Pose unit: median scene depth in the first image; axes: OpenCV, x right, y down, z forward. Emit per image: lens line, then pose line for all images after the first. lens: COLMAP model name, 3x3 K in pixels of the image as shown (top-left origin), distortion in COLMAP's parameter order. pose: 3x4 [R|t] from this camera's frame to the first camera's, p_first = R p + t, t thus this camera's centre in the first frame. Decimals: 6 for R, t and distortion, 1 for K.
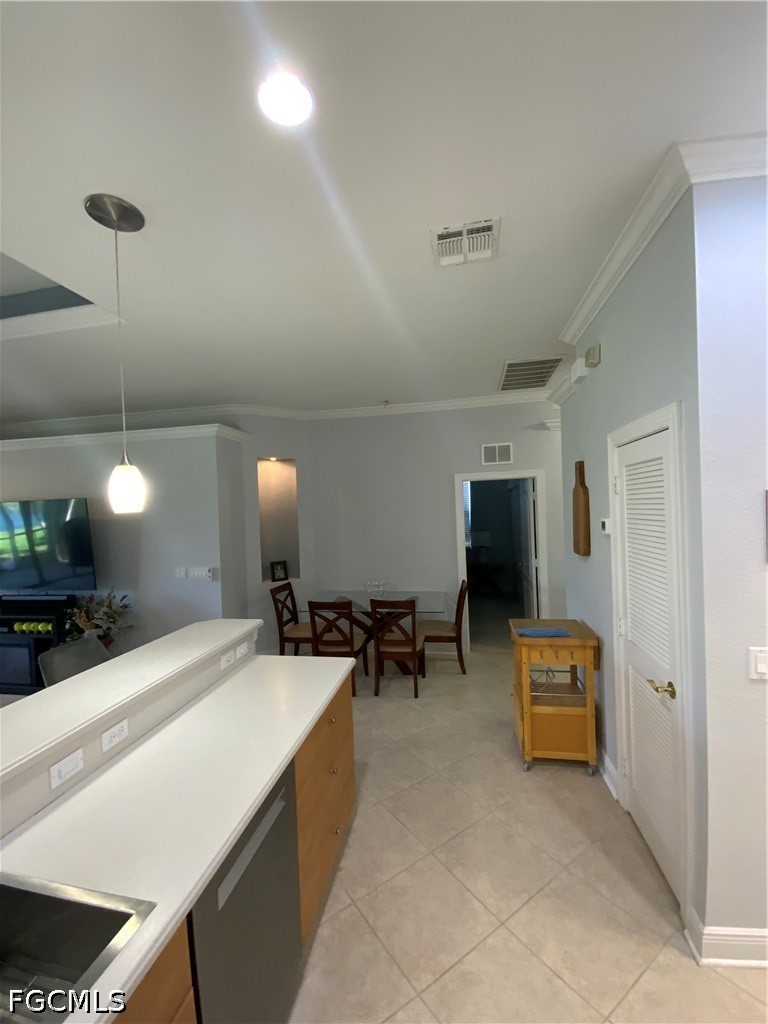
lens RADIAL K [[418.3, 0, 380.8], [0, 418.3, 511.5], [0, 0, 1]] dist [-0.000007, -0.000038]
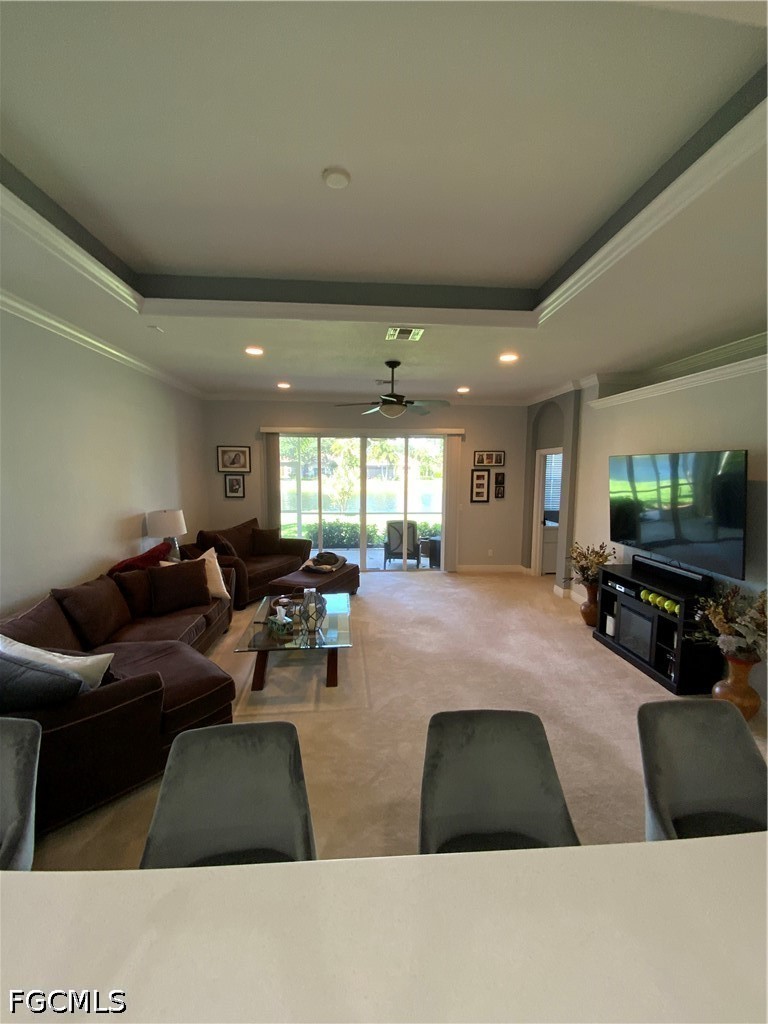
lens RADIAL K [[420.2, 0, 385.6], [0, 420.2, 516.0], [0, 0, 1]] dist [0.000291, -0.000382]
pose [[0.256482, 0.144428, -0.955697, -0.176853], [-0.020594, 0.989365, 0.143989, -0.009676], [0.966330, -0.017249, 0.256728, 0.240072]]
